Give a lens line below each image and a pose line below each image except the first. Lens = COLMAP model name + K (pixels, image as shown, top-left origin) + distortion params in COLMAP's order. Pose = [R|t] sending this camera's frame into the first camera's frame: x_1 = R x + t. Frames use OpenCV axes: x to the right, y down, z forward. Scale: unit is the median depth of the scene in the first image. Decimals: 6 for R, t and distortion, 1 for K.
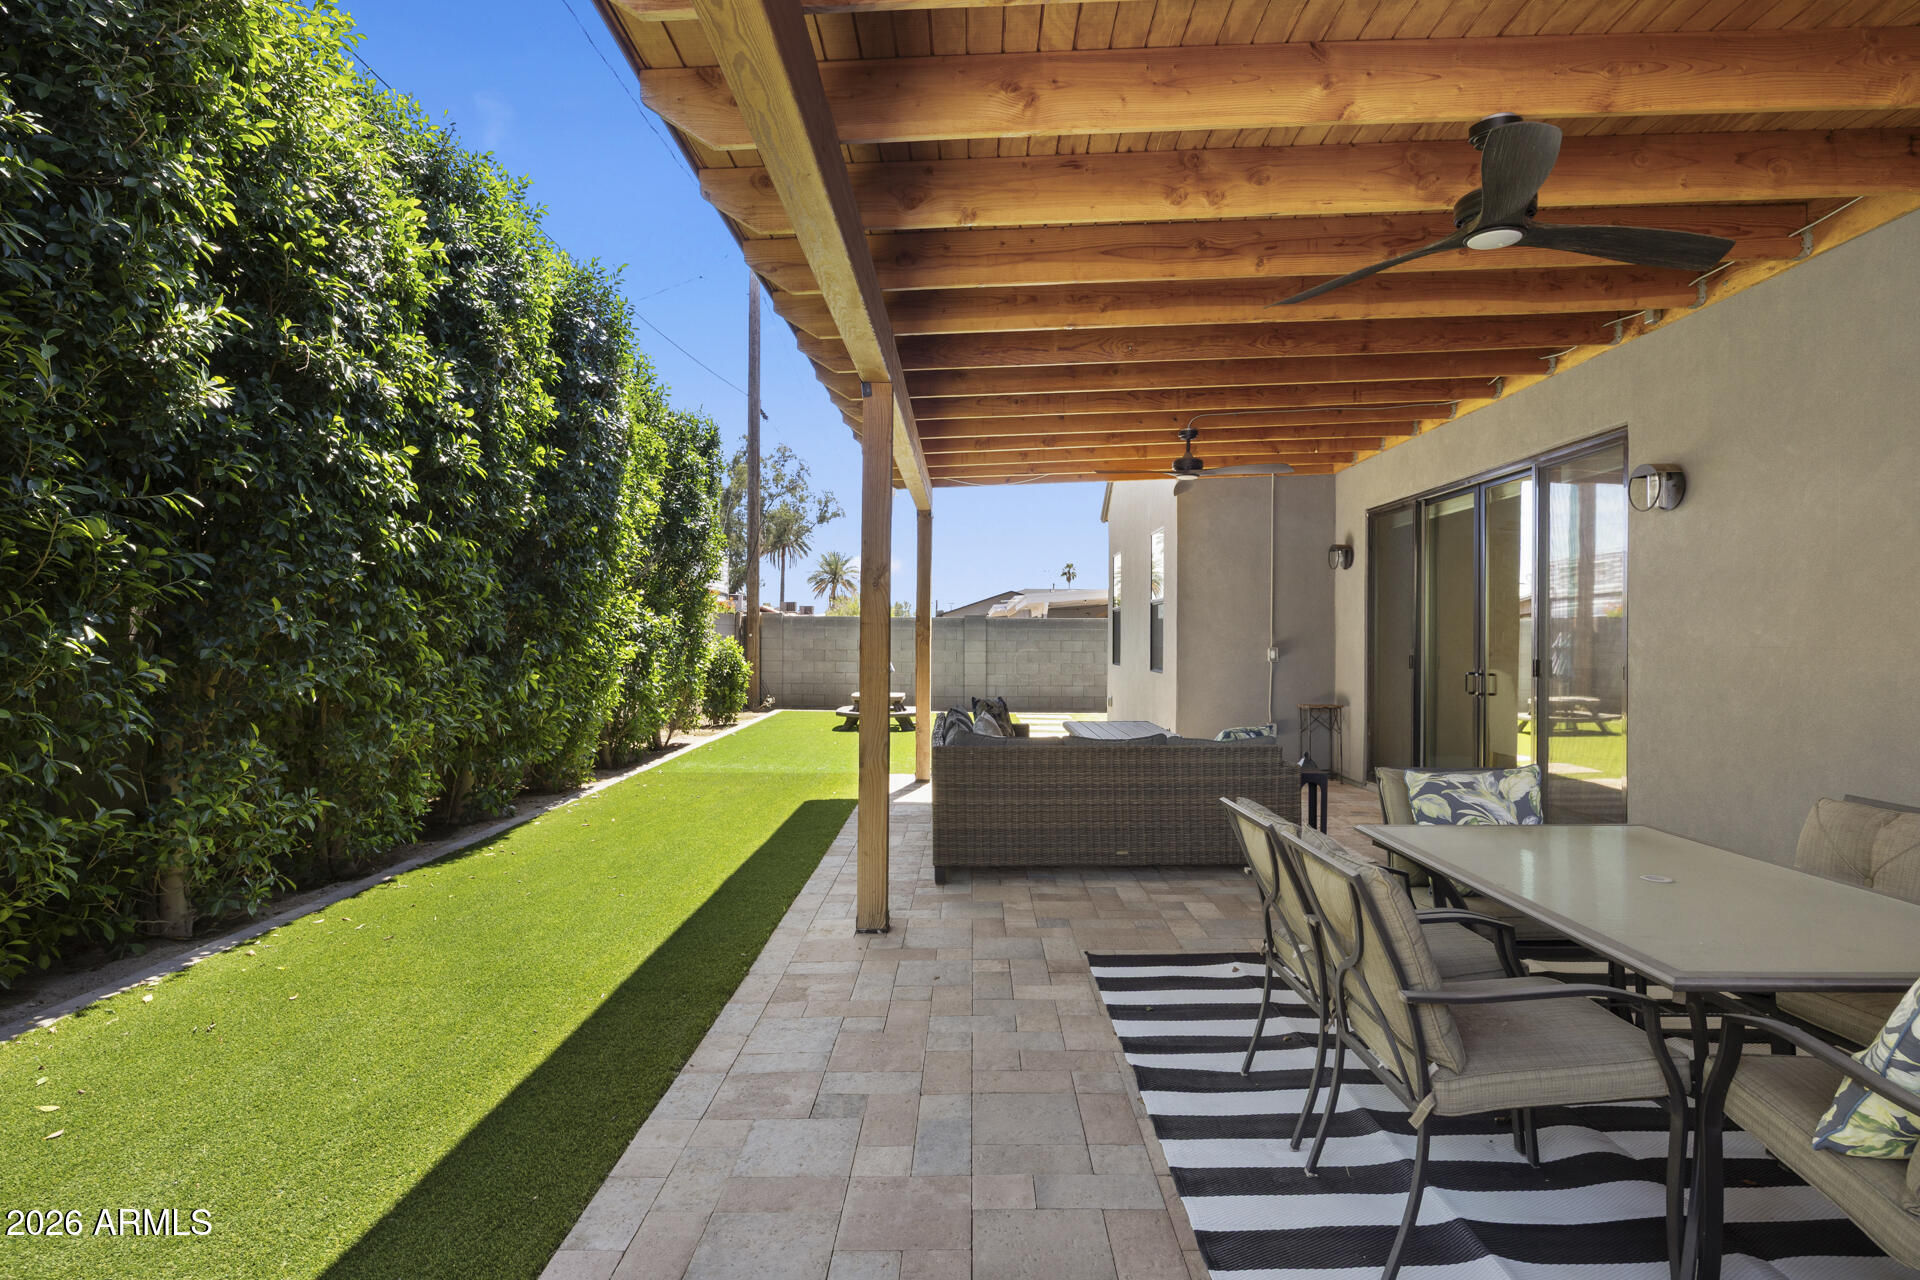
lens RADIAL K [[982.2, 0, 960.0], [0, 982.2, 640.0], [0, 0, 1]] dist [-0.027724, 0.000358]
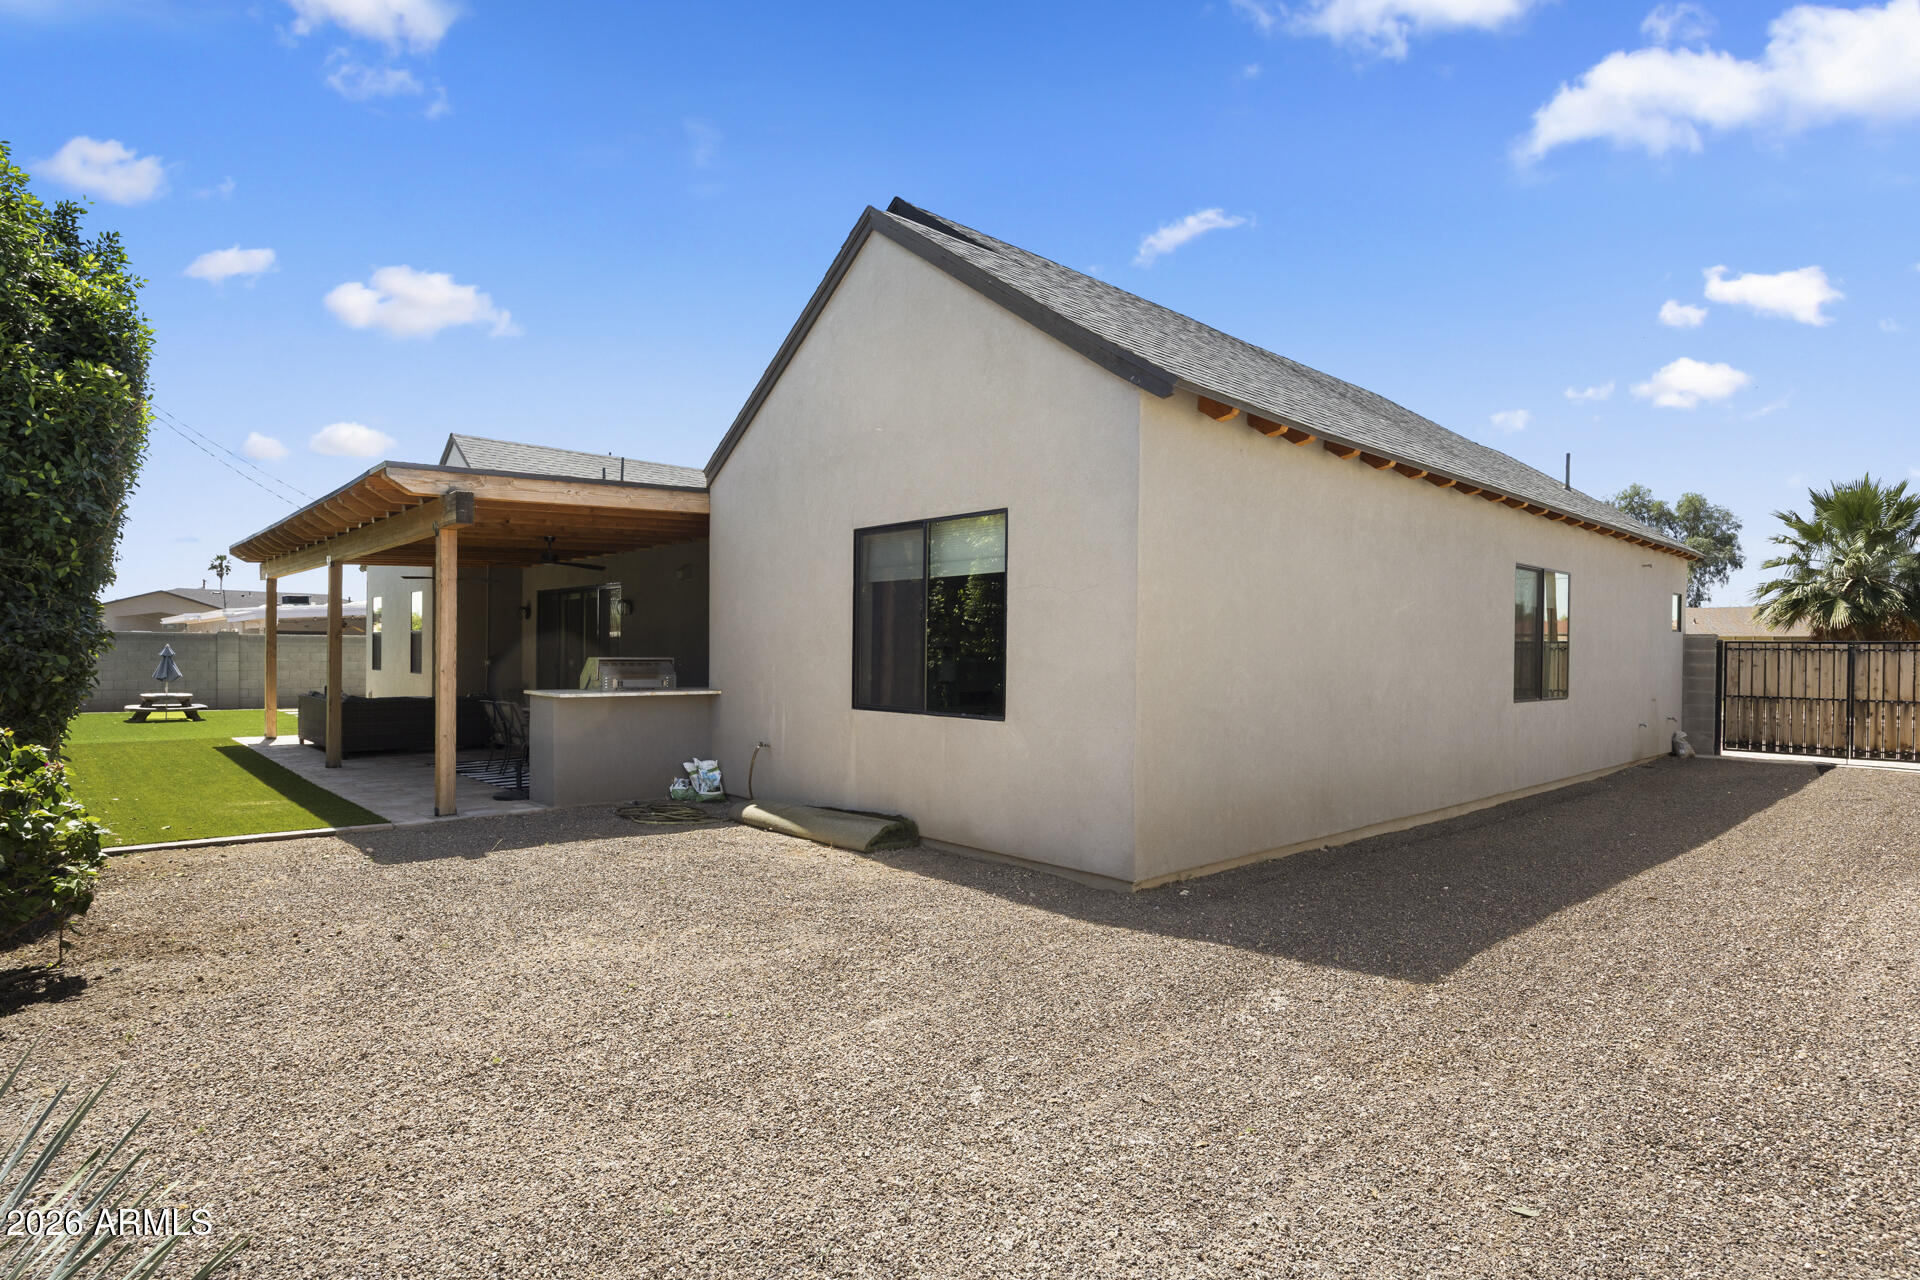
lens RADIAL K [[982.2, 0, 960.0], [0, 982.2, 640.0], [0, 0, 1]] dist [-0.027724, 0.000358]
pose [[0.717244, 0.007510, 0.696781, -0.617414], [-0.002829, 0.999965, -0.007865, -0.029593], [-0.696816, 0.003670, 0.717241, -1.793250]]
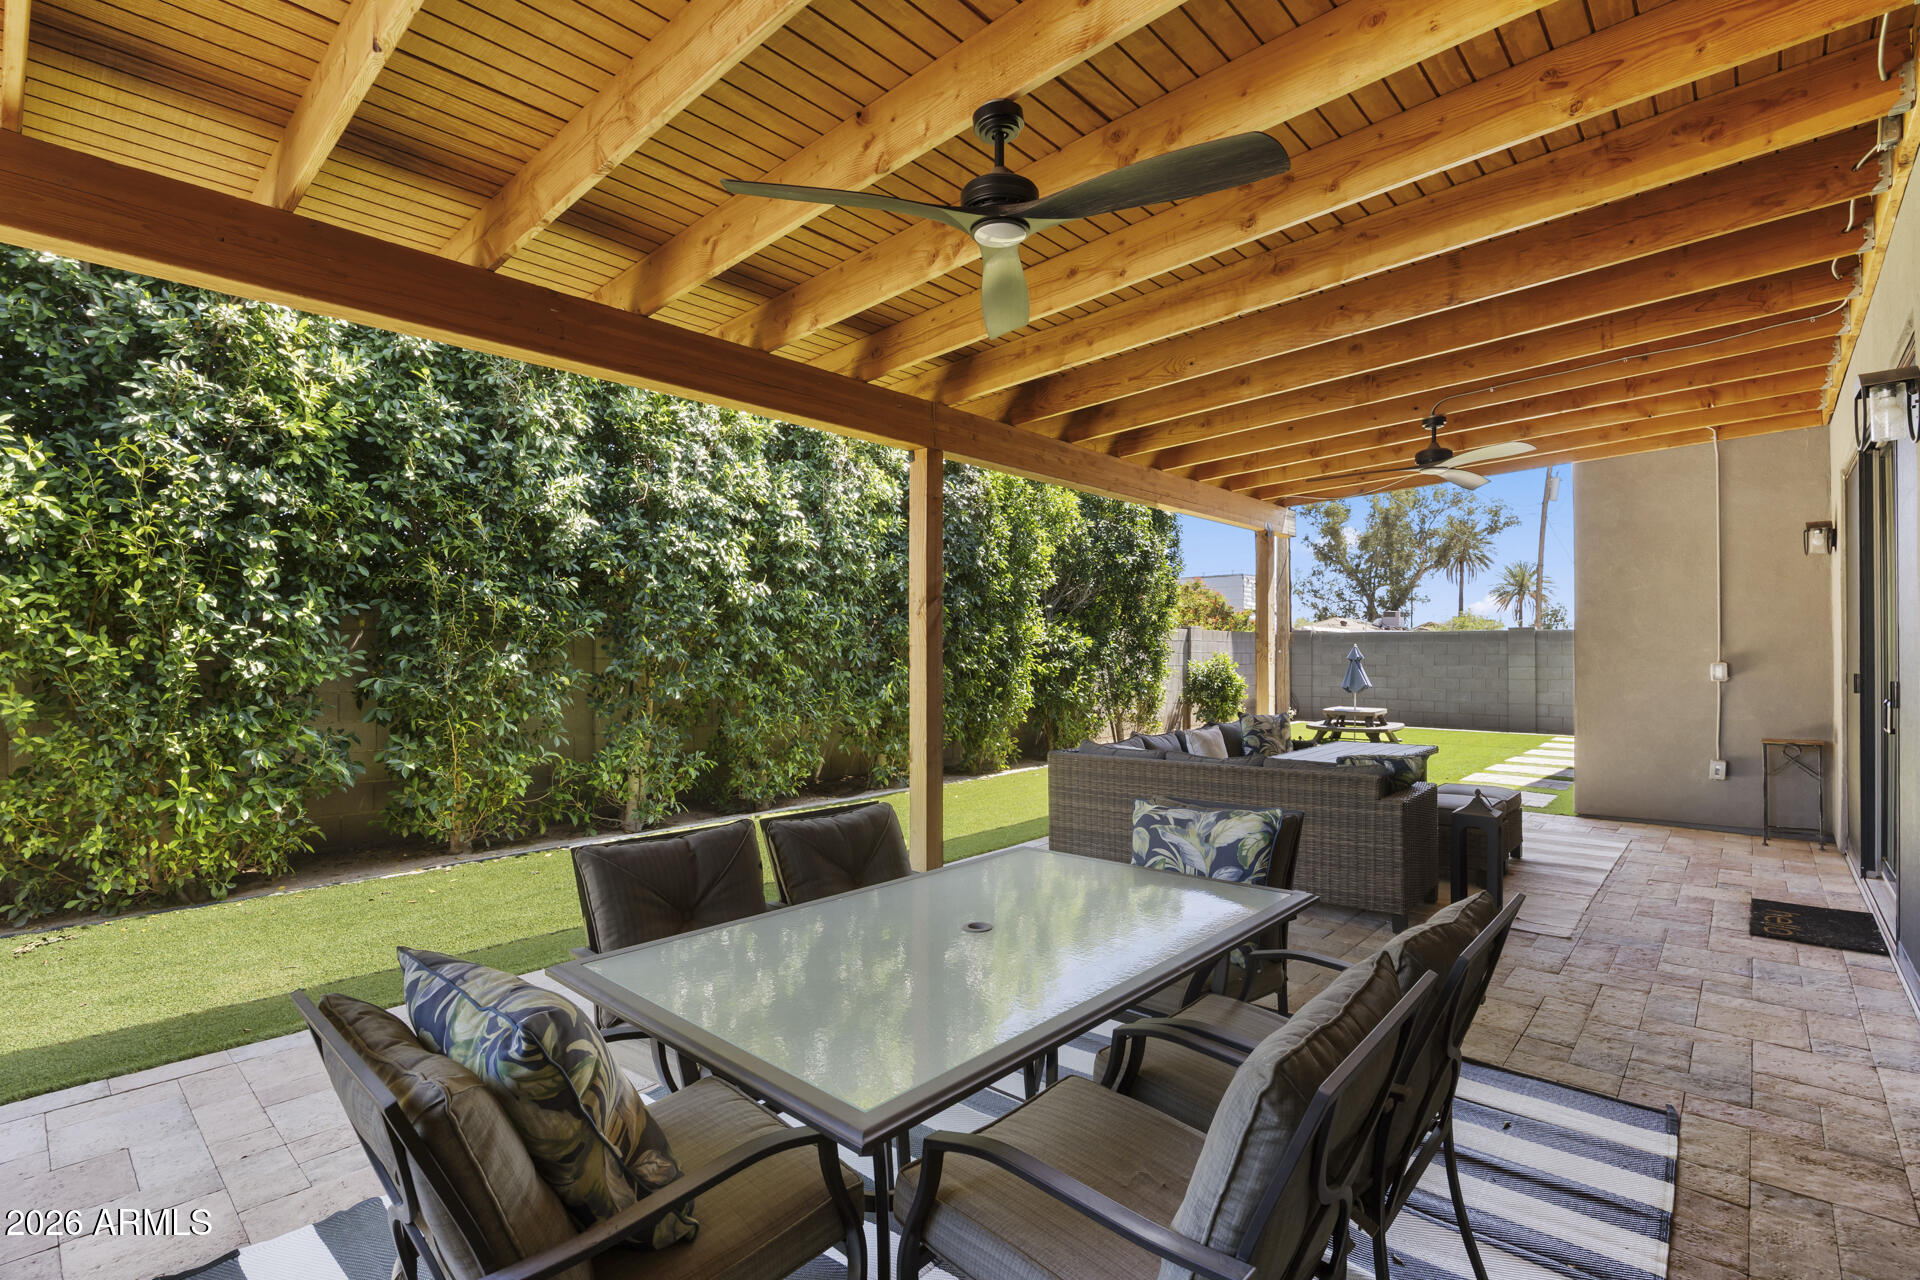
lens RADIAL K [[879.1, 0, 960.0], [0, 879.1, 640.0], [0, 0, 1]] dist [-0.029877, -0.000290]
pose [[0.749212, -0.019202, -0.662052, 0.554234], [0.006879, 0.999751, -0.021213, 0.000497], [0.662294, 0.011339, 0.749158, 0.169974]]
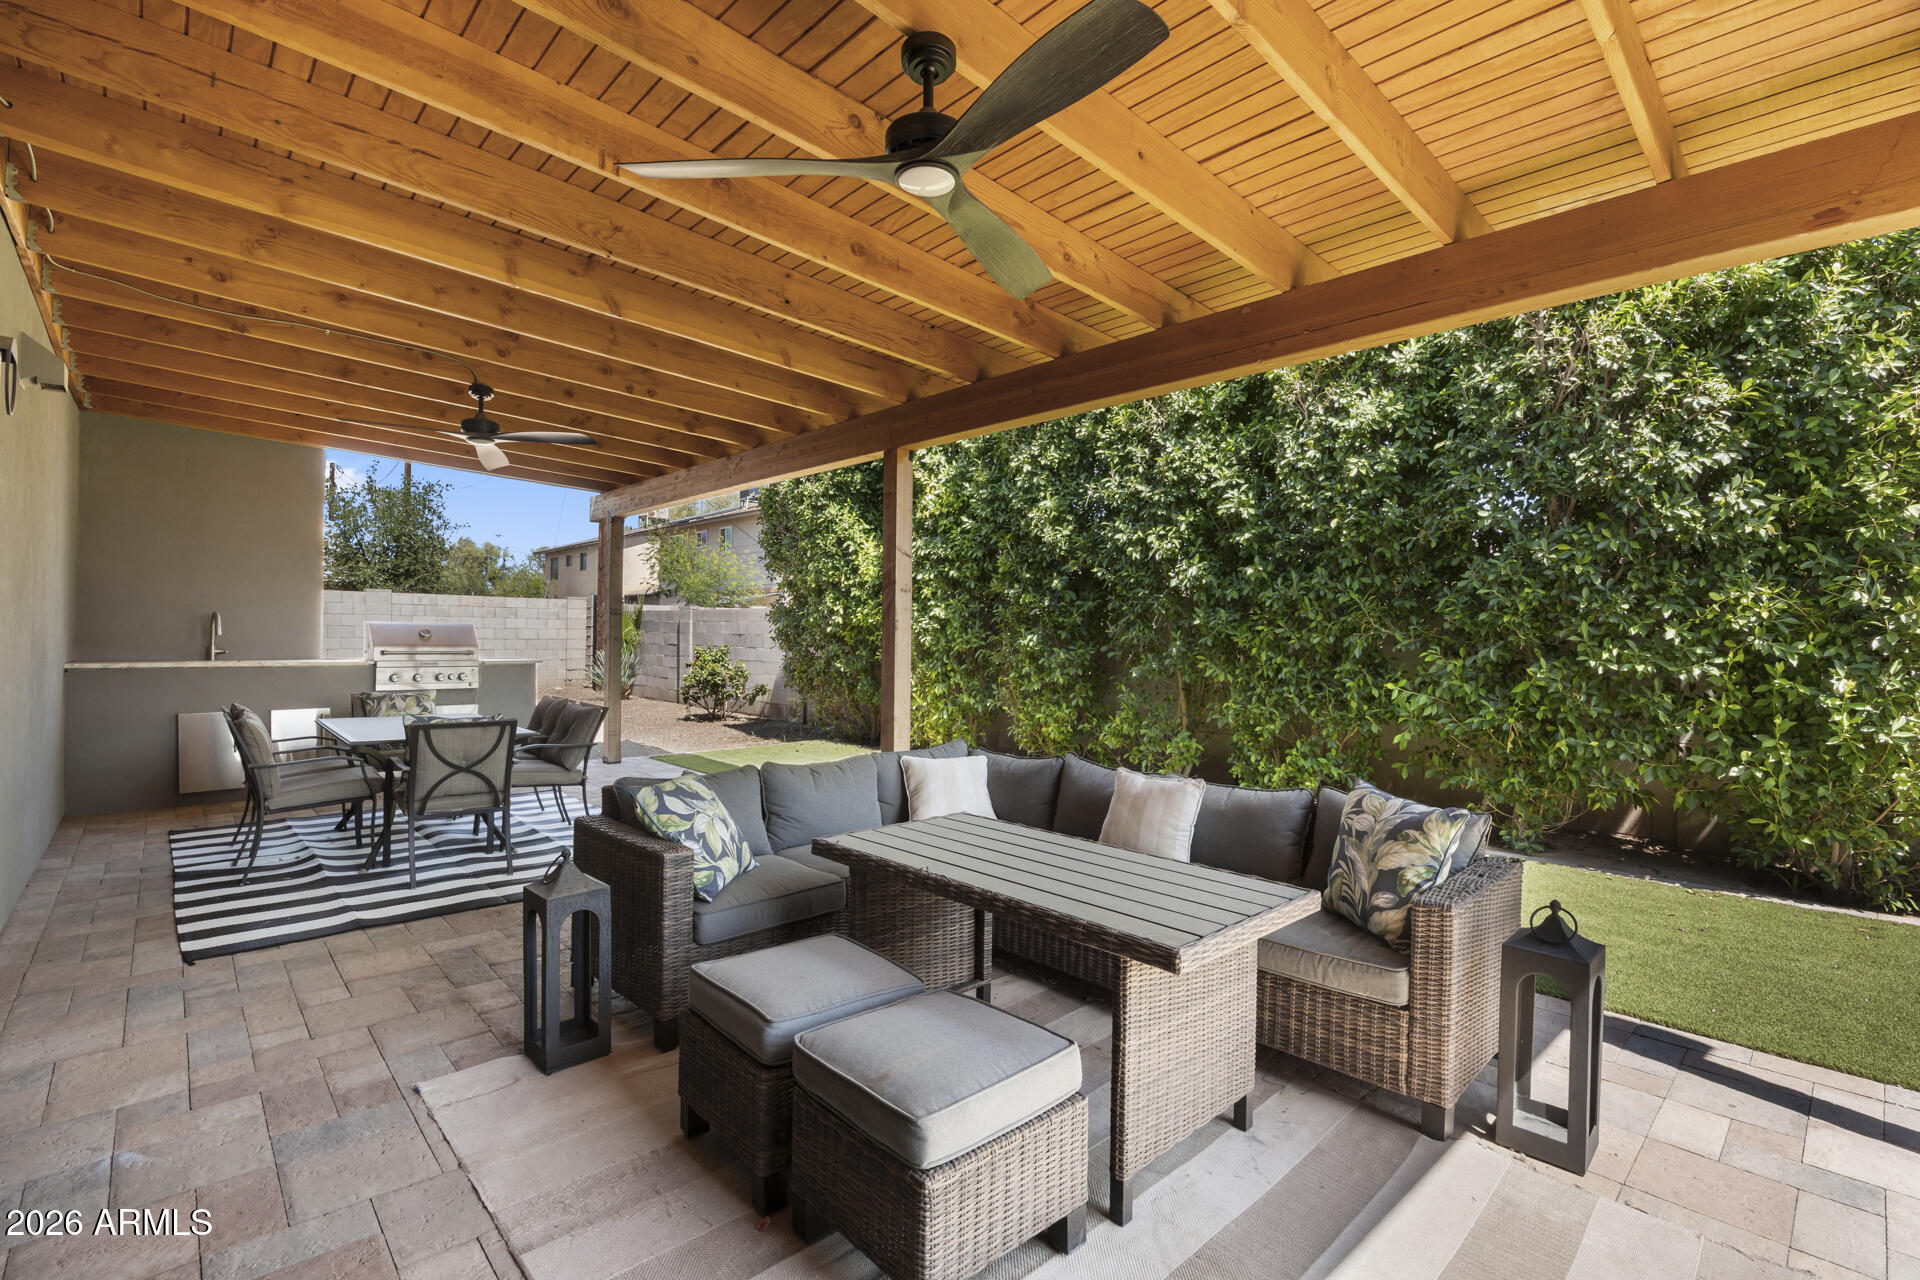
lens RADIAL K [[890.4, 0, 960.0], [0, 890.4, 640.0], [0, 0, 1]] dist [-0.015541, 0.000065]
pose [[-0.730460, -0.012375, -0.682843, 0.564148], [-0.016950, 0.999856, 0.000012, -0.001662], [0.682745, 0.011583, -0.730565, 1.619584]]
